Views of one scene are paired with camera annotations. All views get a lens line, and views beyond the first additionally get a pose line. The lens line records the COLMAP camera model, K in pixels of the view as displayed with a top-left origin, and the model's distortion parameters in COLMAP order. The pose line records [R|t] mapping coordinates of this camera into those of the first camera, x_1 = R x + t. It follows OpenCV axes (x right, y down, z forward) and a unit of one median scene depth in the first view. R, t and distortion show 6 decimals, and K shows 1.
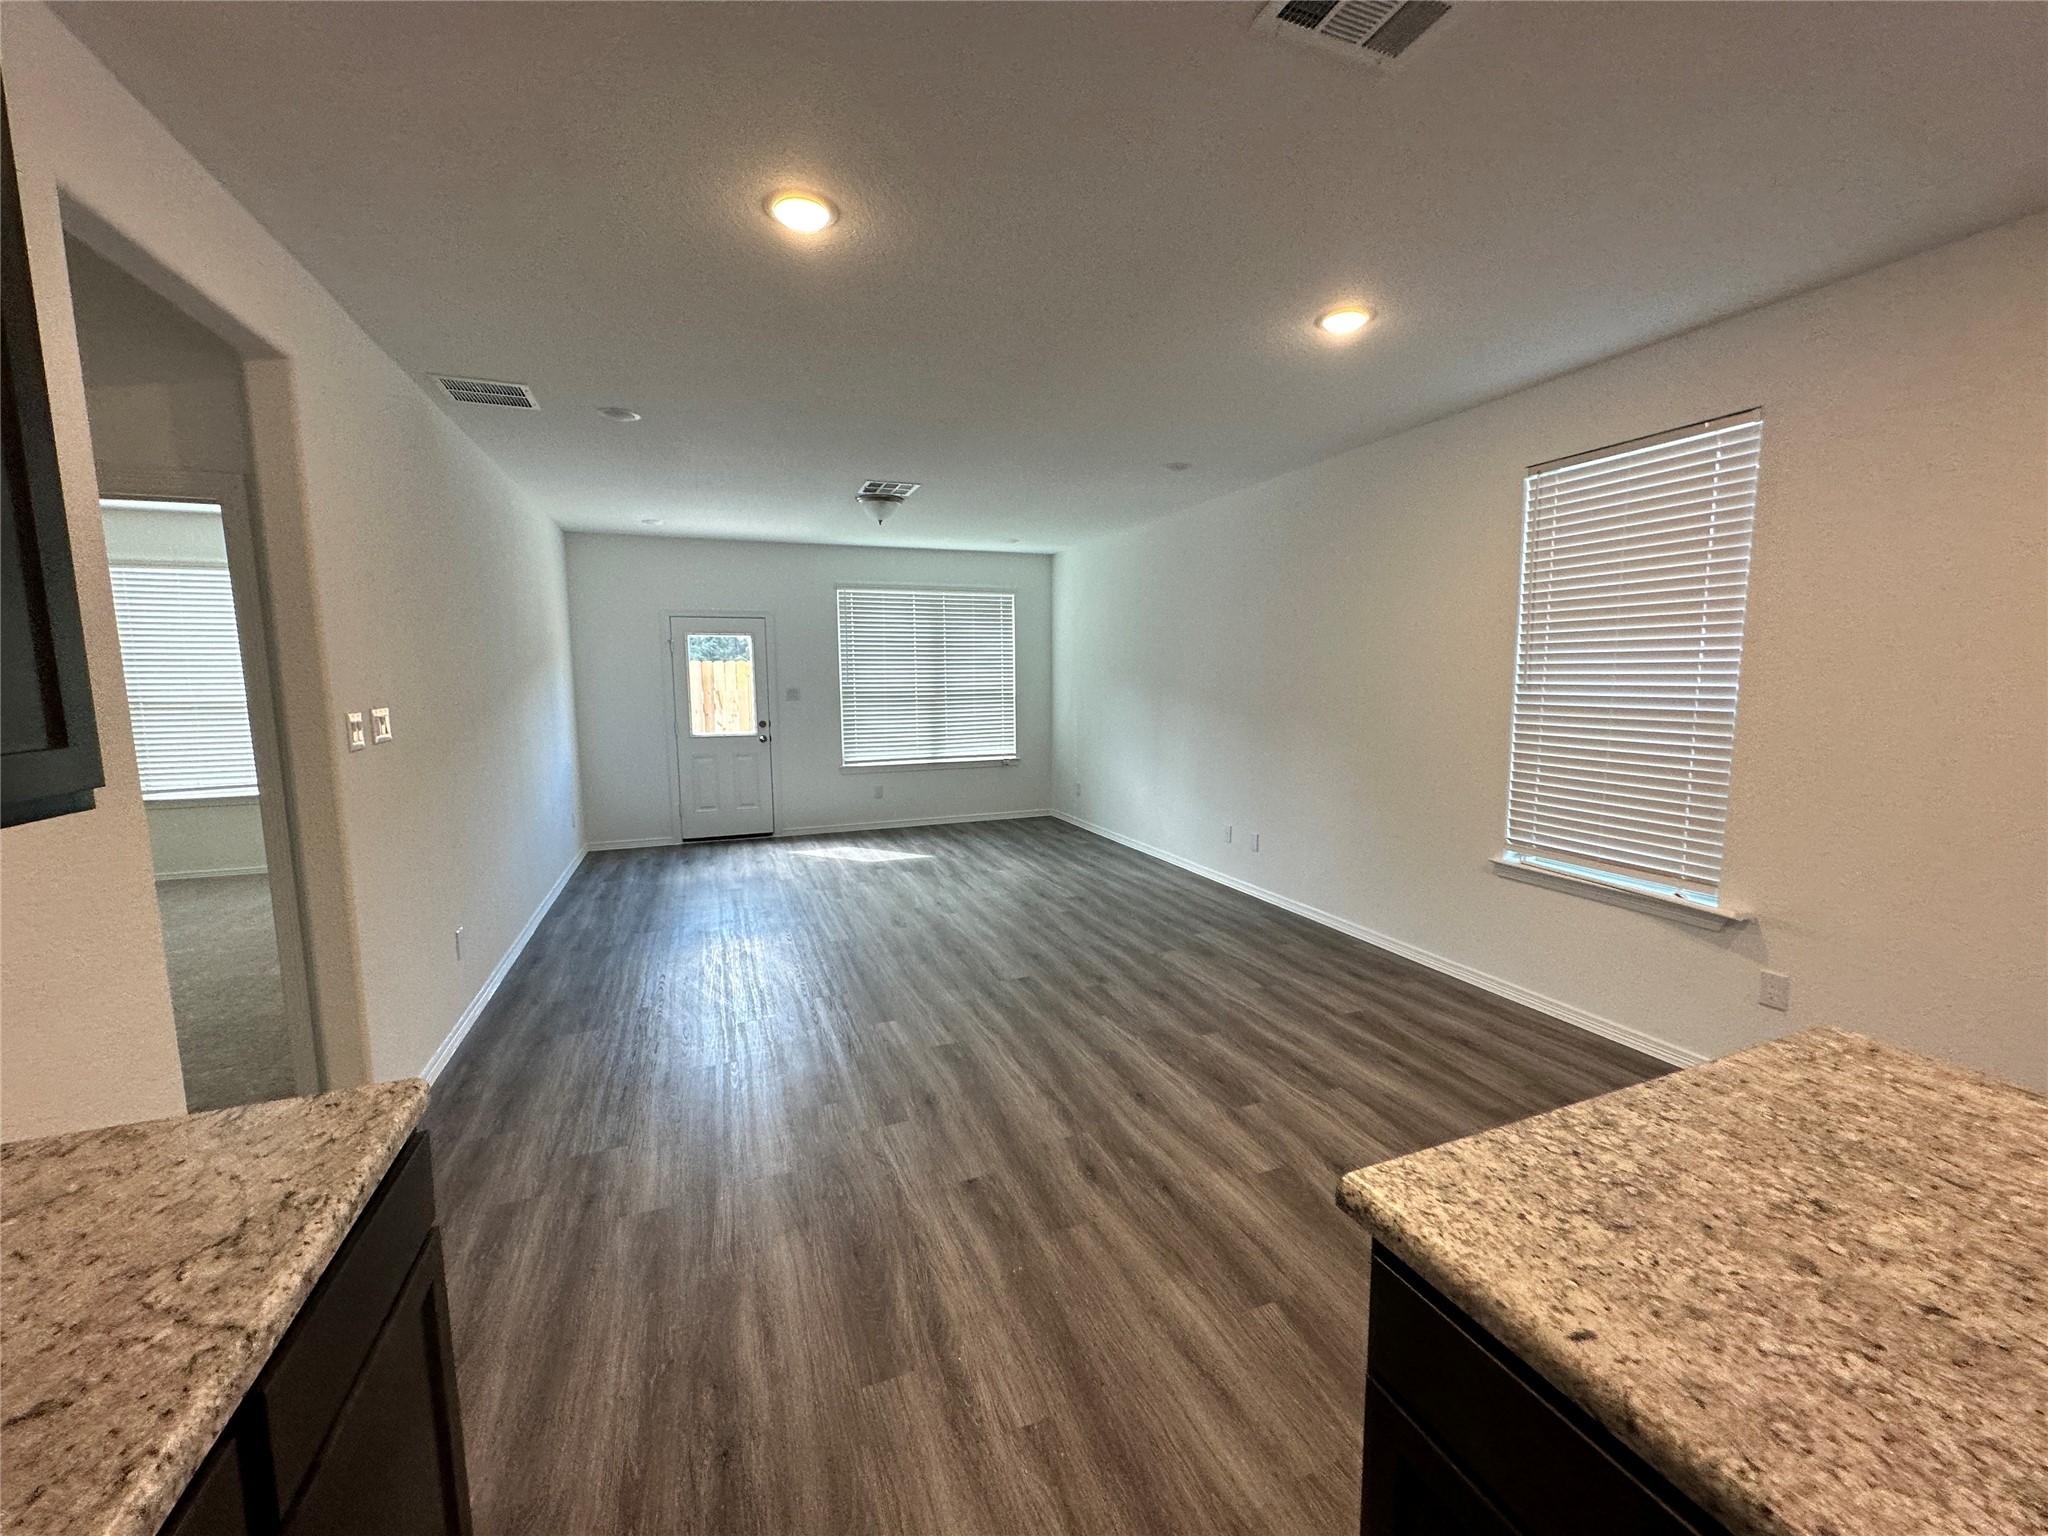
lens RADIAL K [[816.0, 0, 1024.5], [0, 816.0, 771.0], [0, 0, 1]] dist [-0.010889, 0.004195]
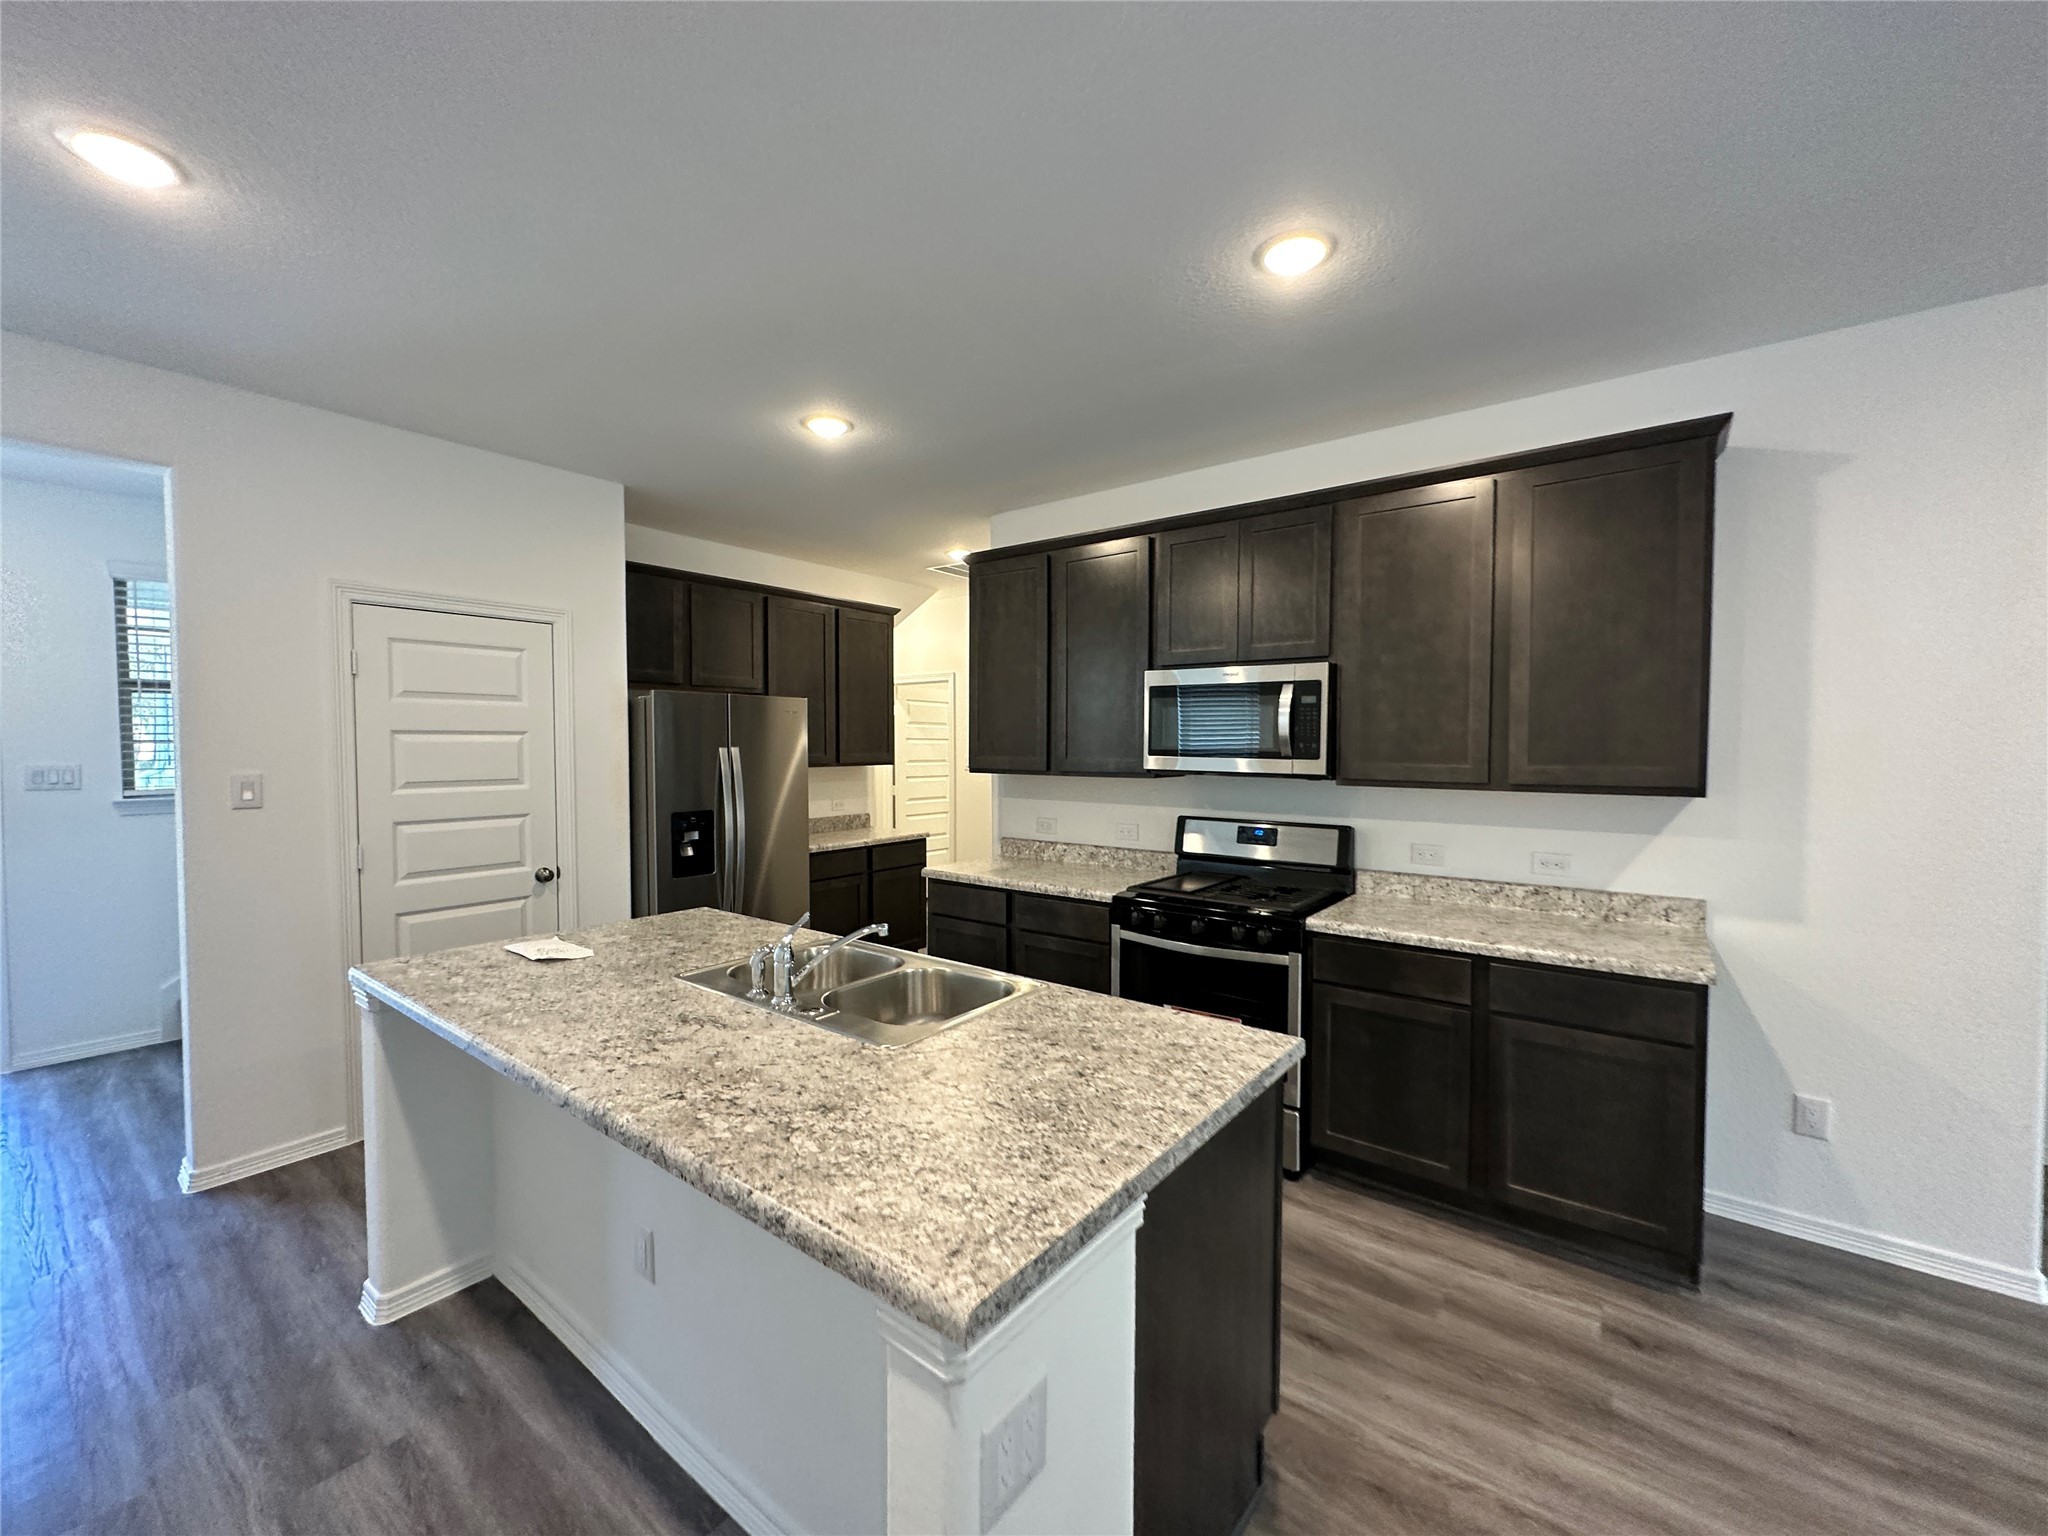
lens RADIAL K [[816.0, 0, 1023.3], [0, 816.0, 770.3], [0, 0, 1]] dist [-0.010889, 0.004195]
pose [[-0.856026, 0.026853, -0.516235, 0.470430], [-0.053076, 0.988806, 0.139447, -0.069981], [0.514201, 0.146770, -0.845018, 0.550126]]
